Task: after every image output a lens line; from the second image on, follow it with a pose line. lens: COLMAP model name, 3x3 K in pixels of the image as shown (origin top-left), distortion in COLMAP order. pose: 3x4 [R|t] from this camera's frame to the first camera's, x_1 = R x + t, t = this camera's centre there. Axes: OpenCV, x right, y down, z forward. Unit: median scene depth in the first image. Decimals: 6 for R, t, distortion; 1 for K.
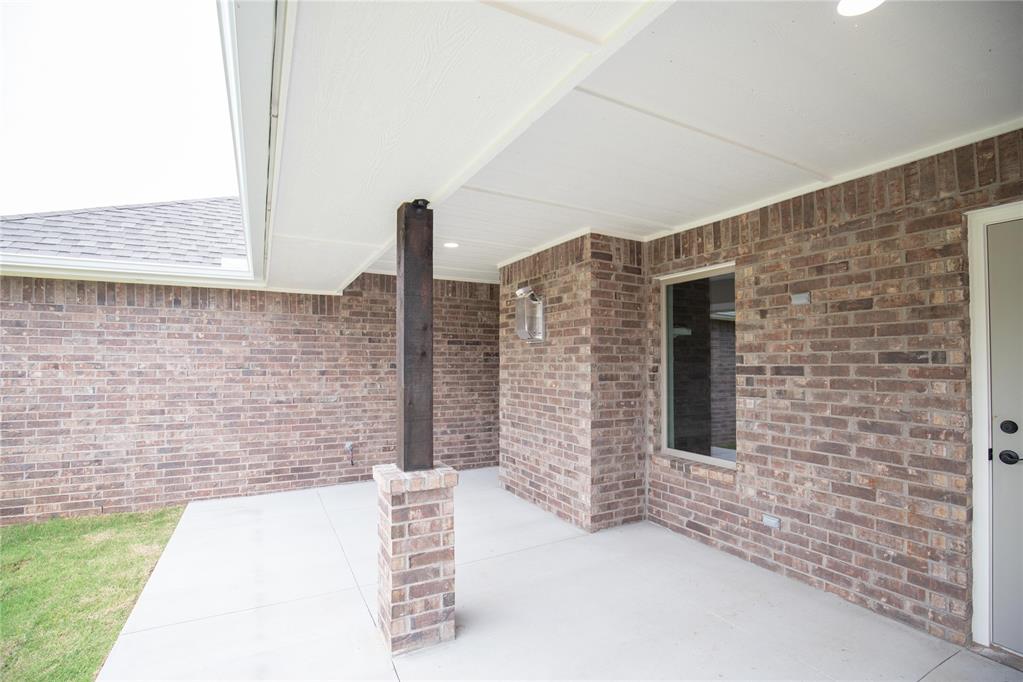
lens RADIAL K [[470.7, 0, 511.9], [0, 470.7, 351.3], [0, 0, 1]] dist [-0.032408, 0.005513]
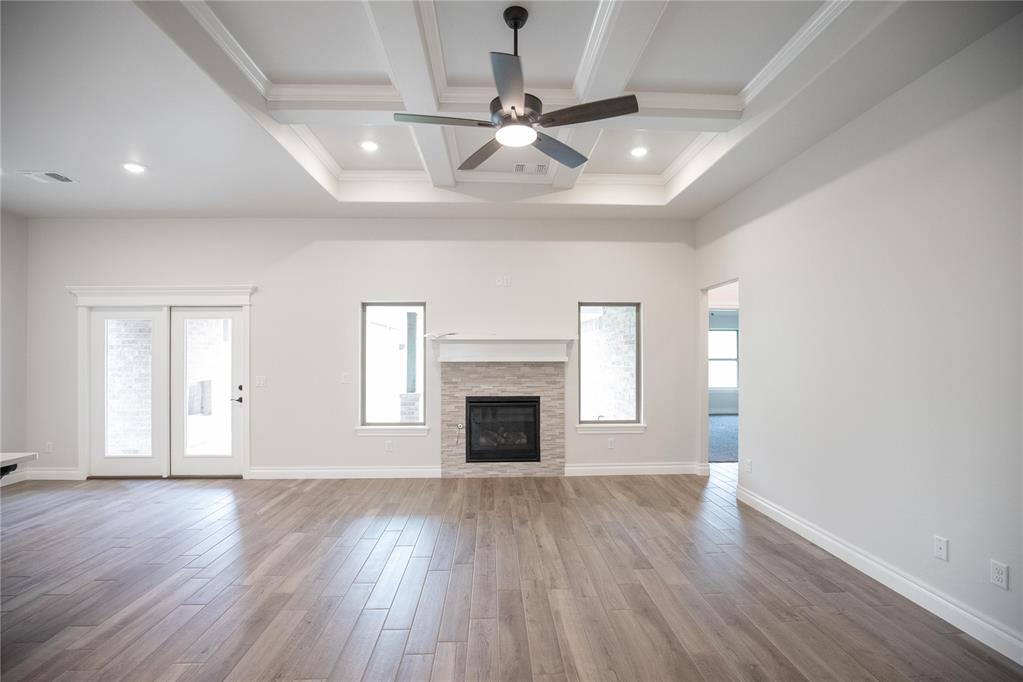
lens RADIAL K [[470.7, 0, 511.9], [0, 470.7, 351.3], [0, 0, 1]] dist [-0.032408, 0.005513]
pose [[-0.431902, -0.004001, -0.901911, 0.988353], [0.021584, 0.999658, -0.014770, 0.012325], [0.901662, -0.025846, -0.431668, 1.226525]]
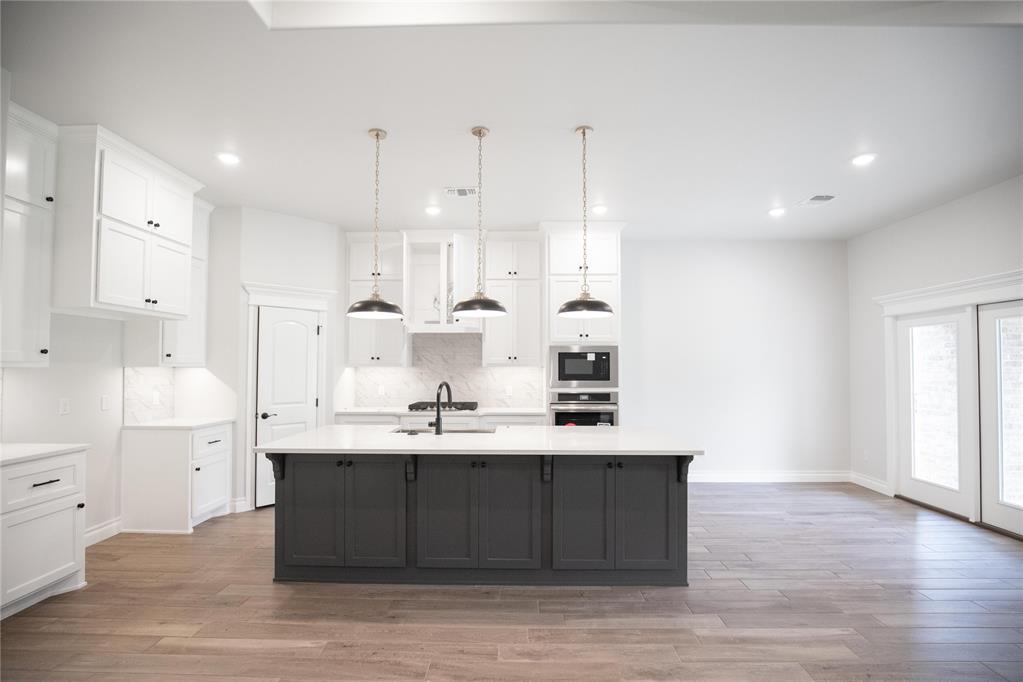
lens RADIAL K [[470.7, 0, 511.9], [0, 470.7, 351.3], [0, 0, 1]] dist [-0.032408, 0.005513]
pose [[-0.872711, 0.011934, 0.488092, 0.743551], [-0.013283, 0.998751, -0.048169, 0.011055], [-0.488057, -0.048520, -0.871462, 1.193558]]
